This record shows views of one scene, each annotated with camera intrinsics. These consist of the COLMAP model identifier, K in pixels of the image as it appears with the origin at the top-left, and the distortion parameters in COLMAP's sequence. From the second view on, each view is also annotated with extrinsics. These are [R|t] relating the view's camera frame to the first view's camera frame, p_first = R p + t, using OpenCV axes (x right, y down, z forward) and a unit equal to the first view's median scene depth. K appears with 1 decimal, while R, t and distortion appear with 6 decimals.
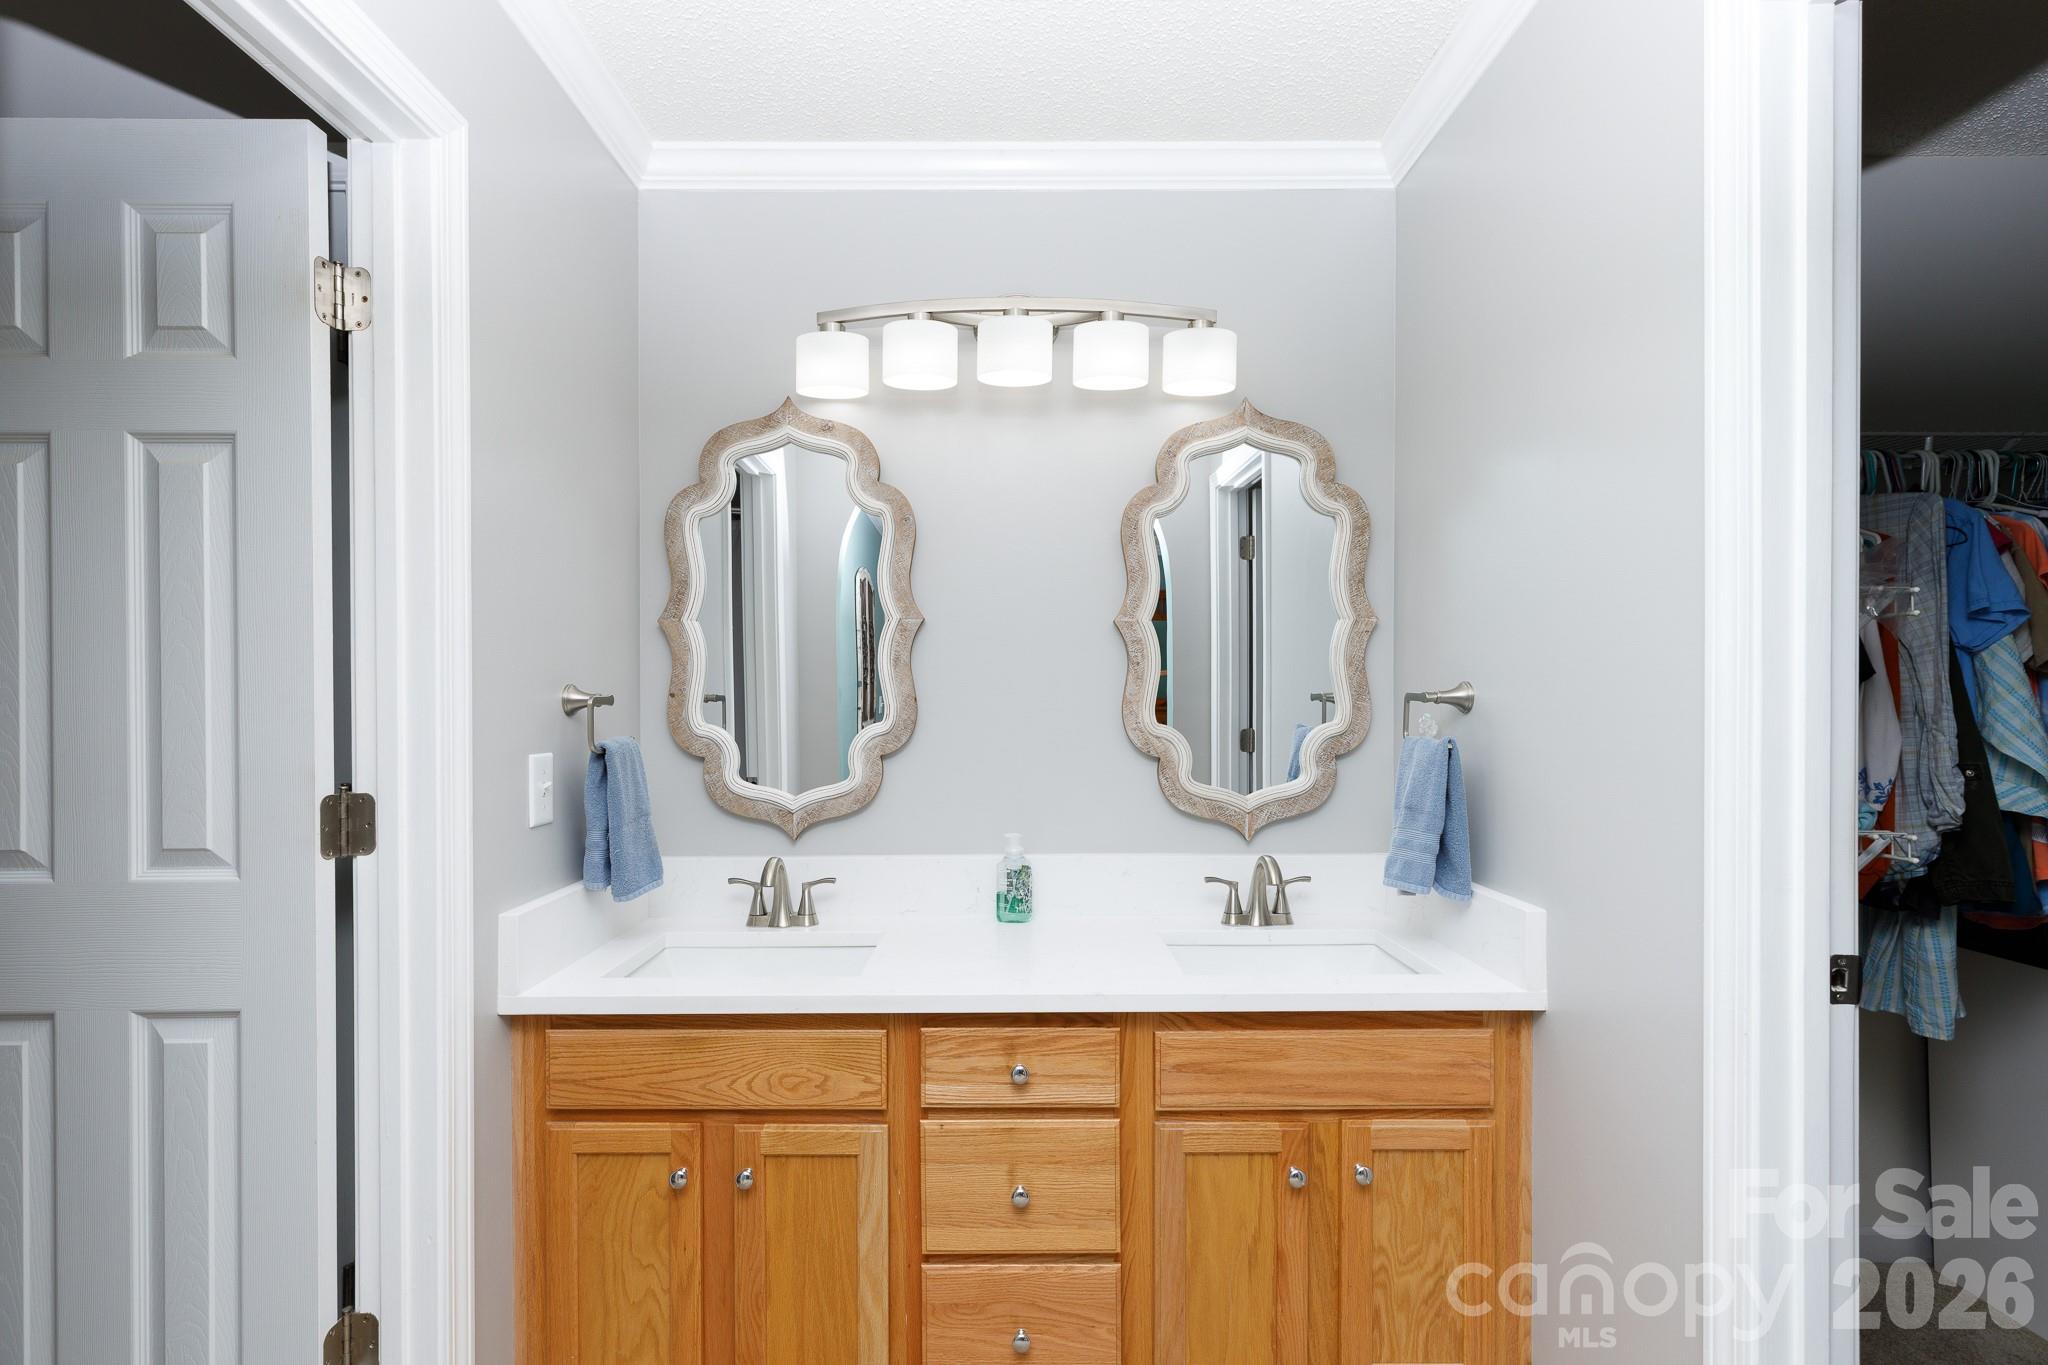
lens RADIAL K [[922.2, 0, 1011.9], [0, 922.2, 696.3], [0, 0, 1]] dist [0.003213, -0.000797]
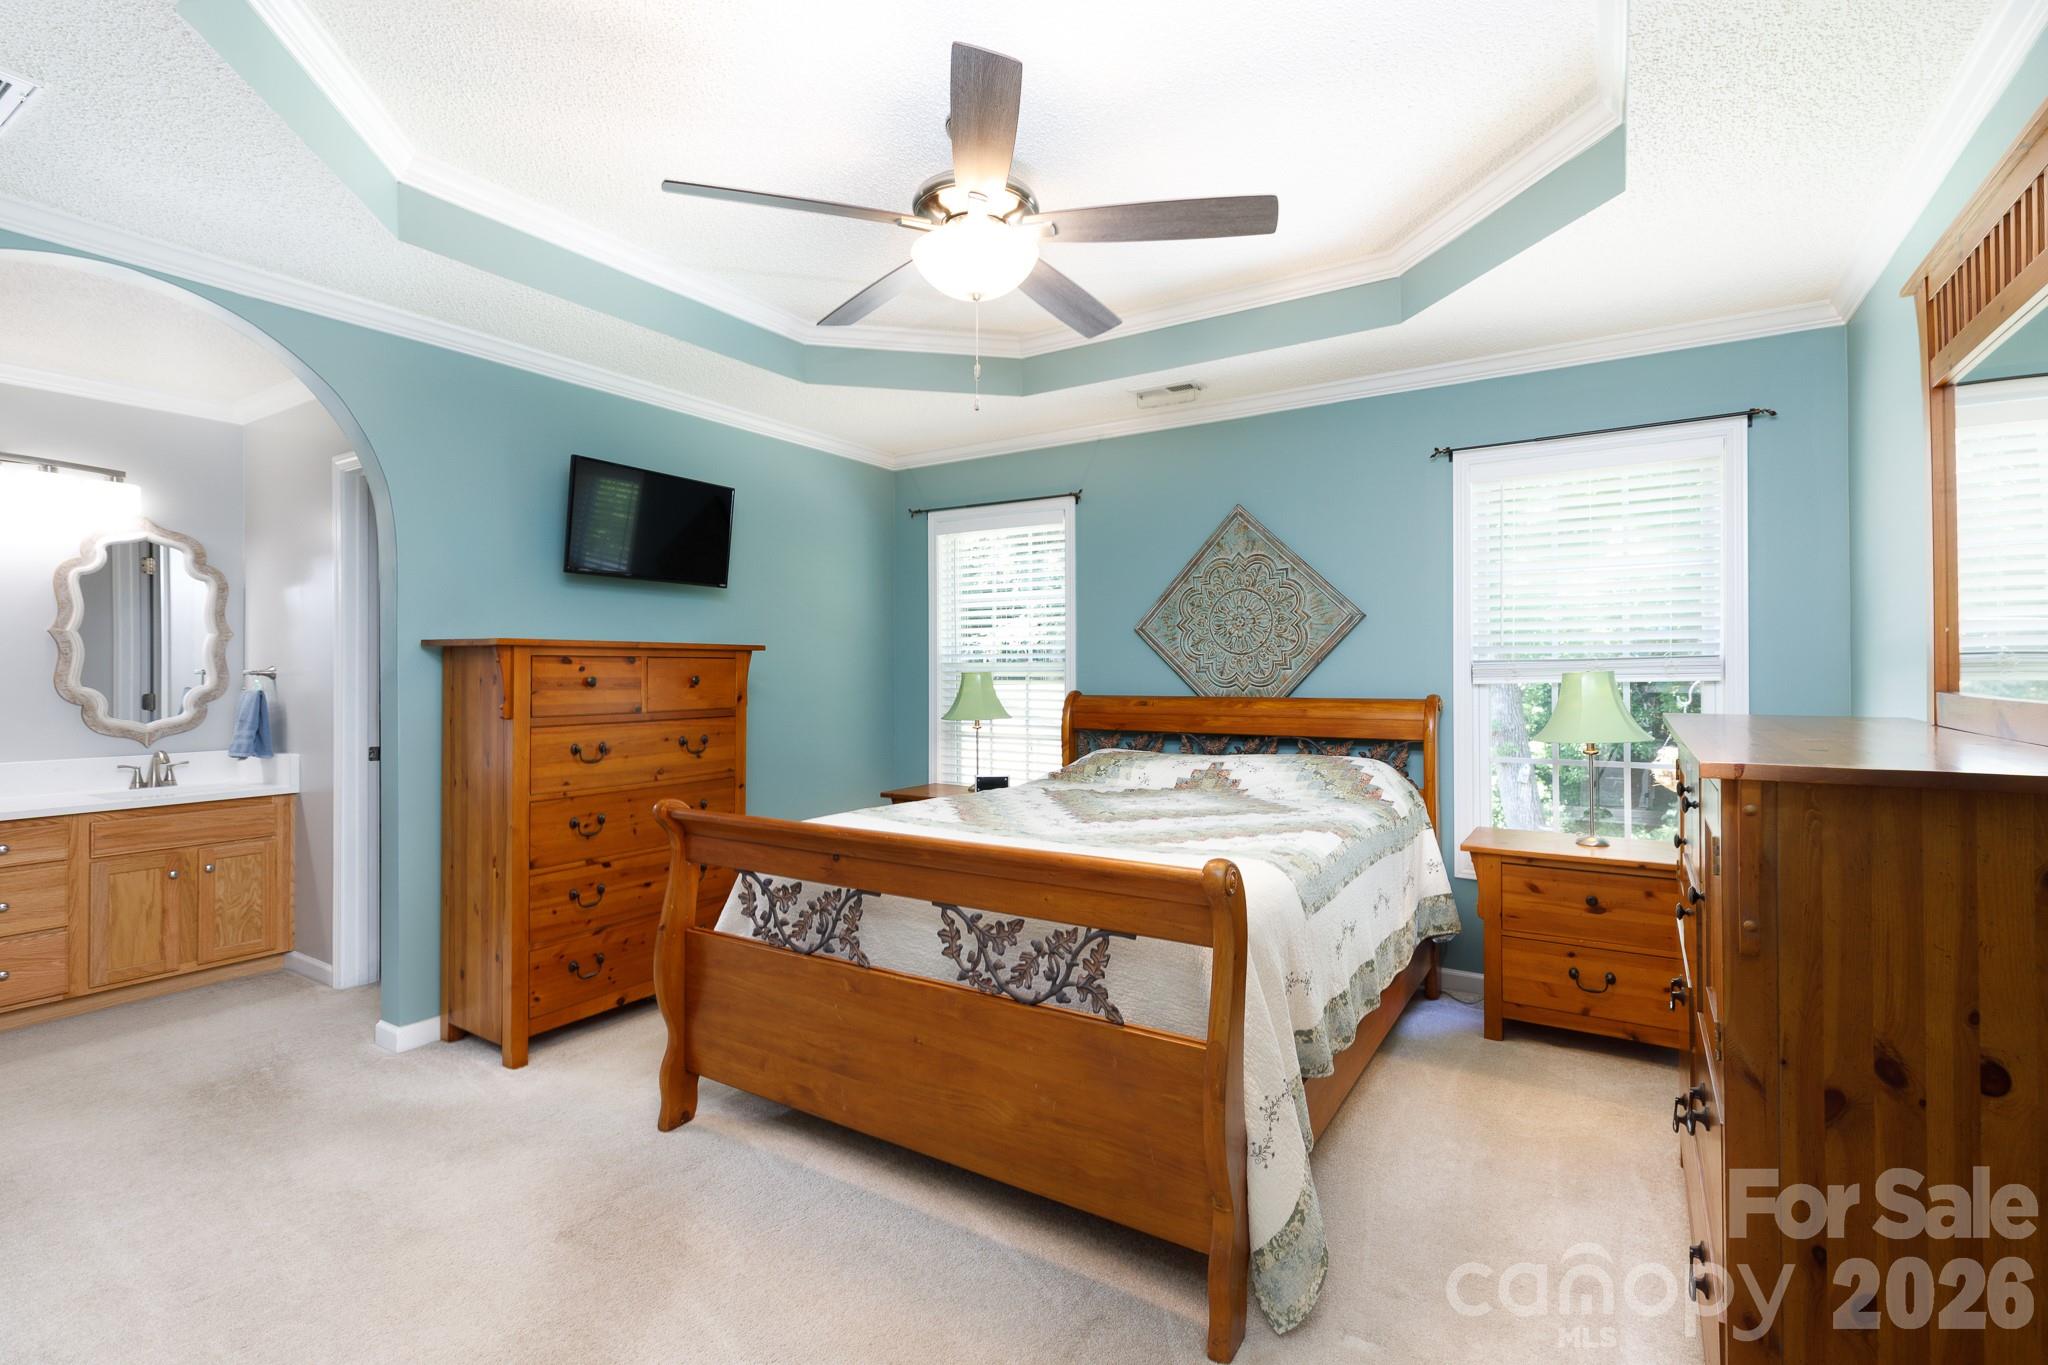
lens RADIAL K [[922.2, 0, 1024.3], [0, 922.2, 671.4], [0, 0, 1]] dist [0.003213, -0.000797]
pose [[0.536314, 0.000753, 0.844018, -0.503953], [-0.002733, 0.999996, 0.000845, -0.010100], [-0.844014, -0.002760, 0.536314, -2.036067]]
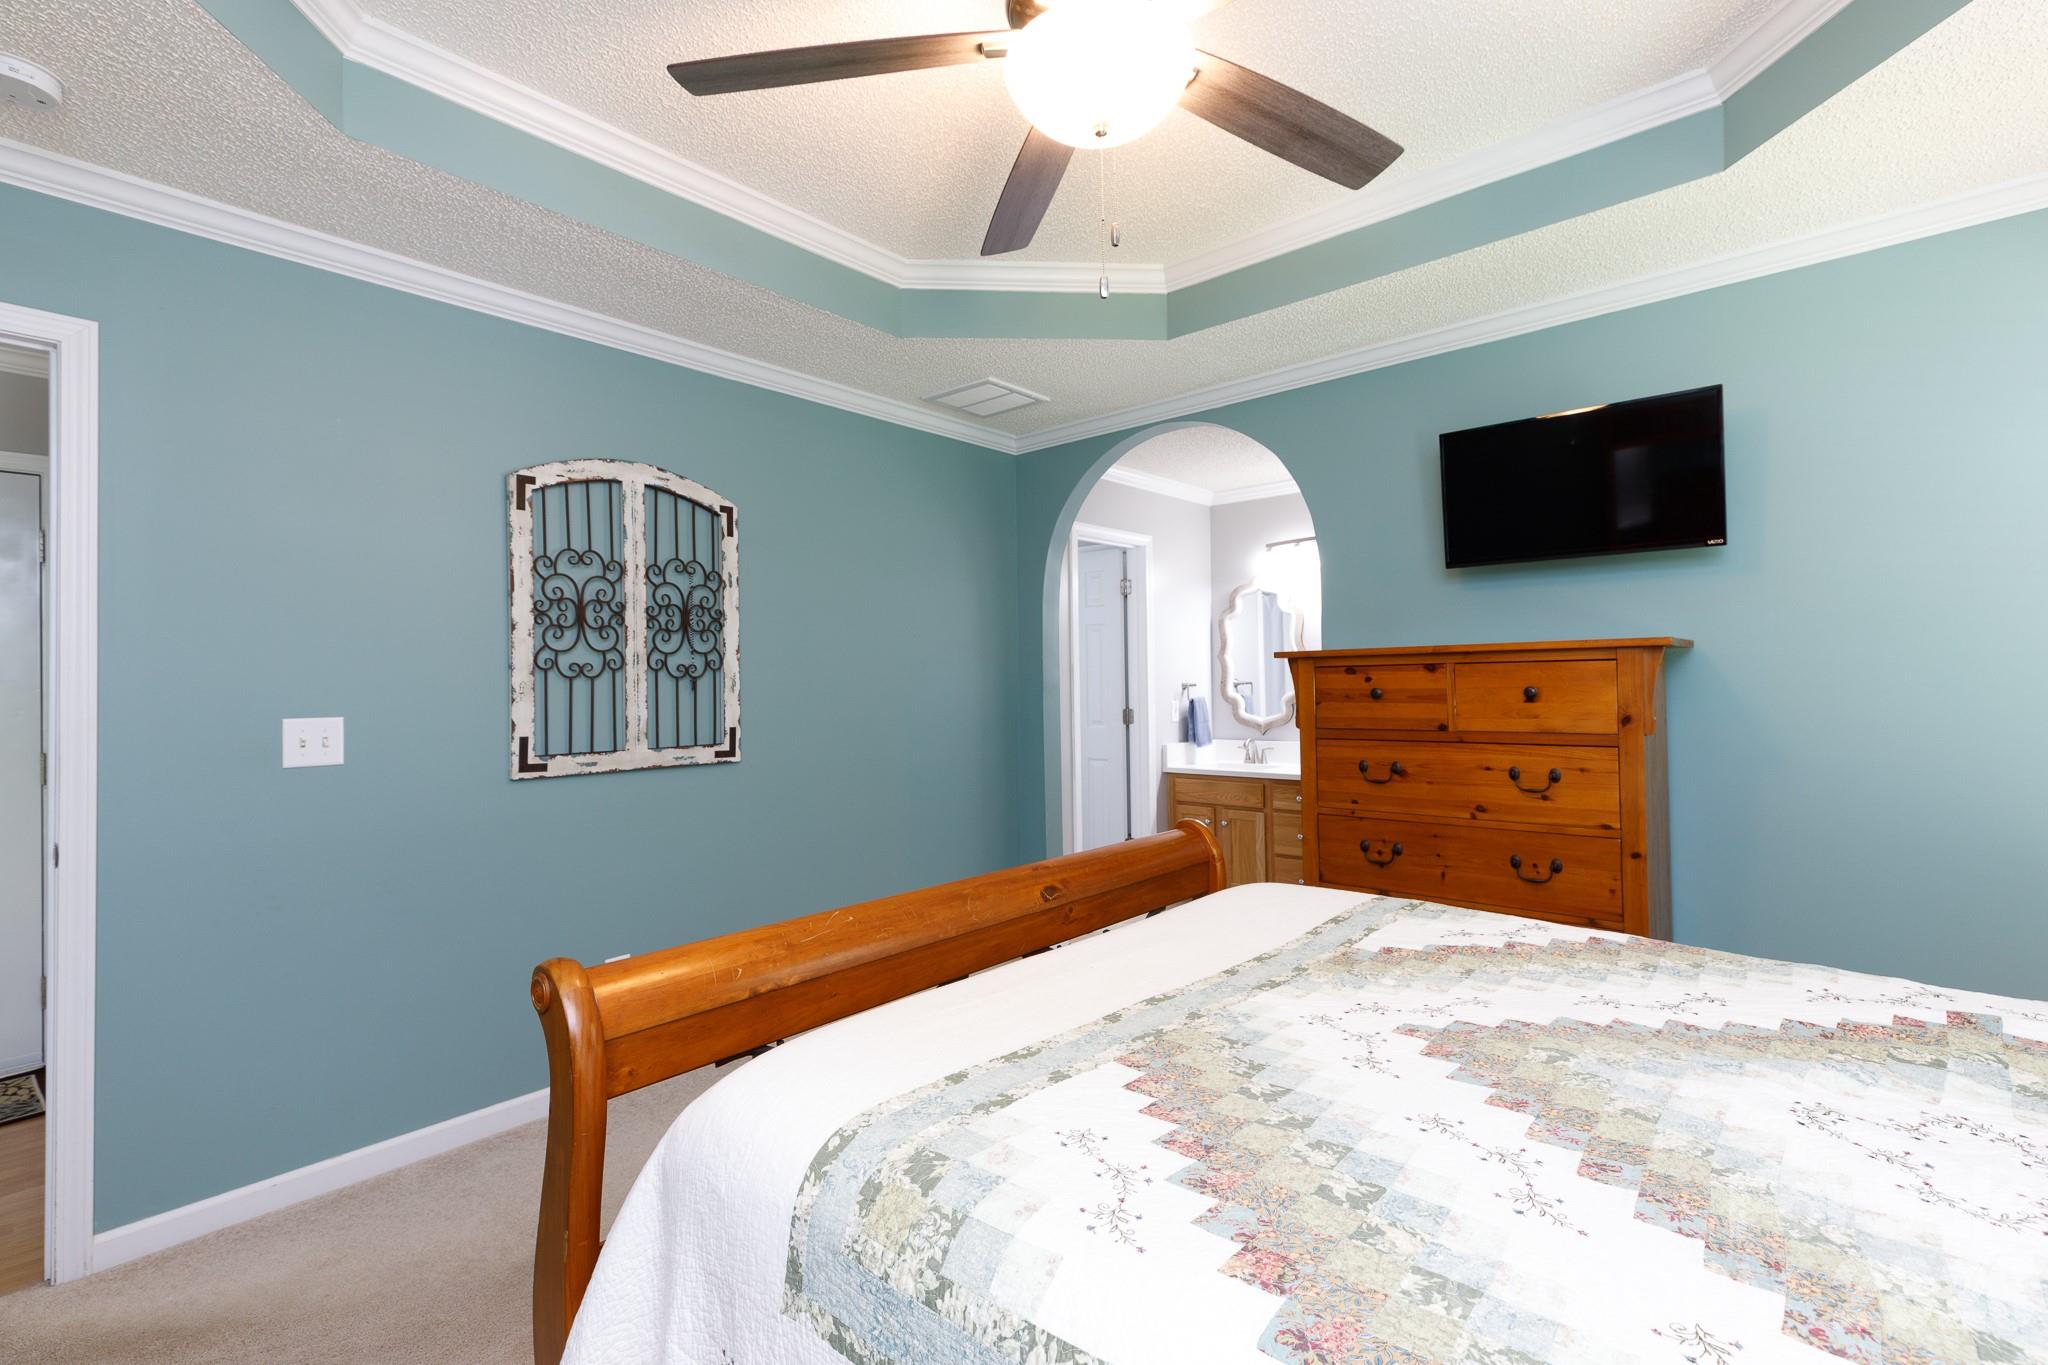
lens RADIAL K [[922.2, 0, 1024.0], [0, 922.2, 678.8], [0, 0, 1]] dist [0.003213, -0.000797]
pose [[0.749786, -0.011730, -0.661577, 1.370848], [0.012267, 0.999917, -0.003826, -0.013576], [0.661567, -0.005247, 0.749868, -1.977322]]
